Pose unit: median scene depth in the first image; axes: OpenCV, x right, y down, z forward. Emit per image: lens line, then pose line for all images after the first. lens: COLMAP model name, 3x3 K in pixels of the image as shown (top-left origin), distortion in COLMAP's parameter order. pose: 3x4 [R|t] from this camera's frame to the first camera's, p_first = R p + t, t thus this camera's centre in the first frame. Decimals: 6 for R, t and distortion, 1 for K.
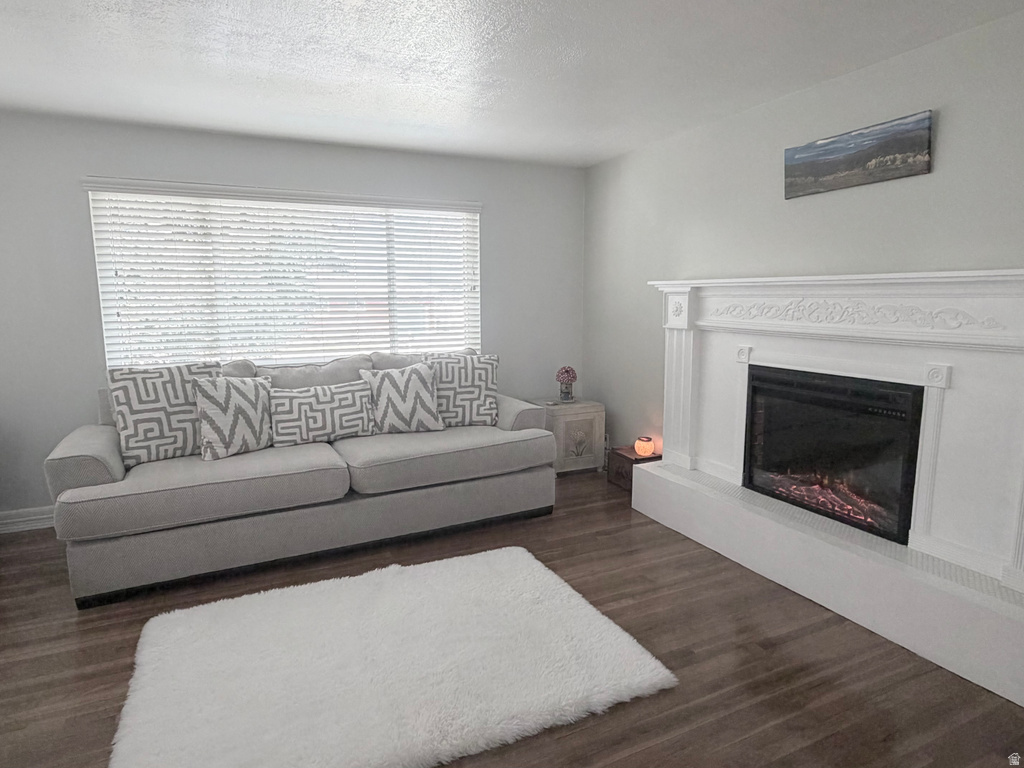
lens RADIAL K [[609.4, 0, 512.0], [0, 609.4, 384.0], [0, 0, 1]] dist [0.005904, -0.000488]
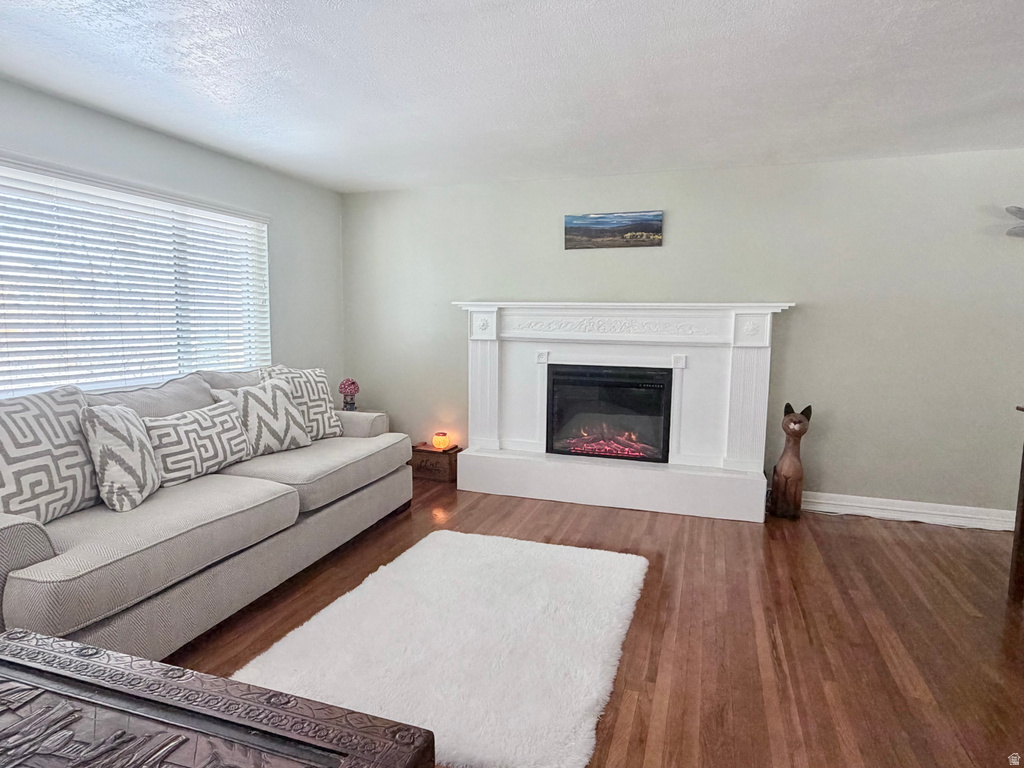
lens RADIAL K [[609.4, 0, 512.0], [0, 609.4, 384.0], [0, 0, 1]] dist [0.005904, -0.000488]
pose [[0.693564, -0.059505, 0.717934, -0.634889], [0.087204, 0.996189, -0.001677, 0.008231], [-0.715098, 0.063770, 0.696110, 0.087590]]
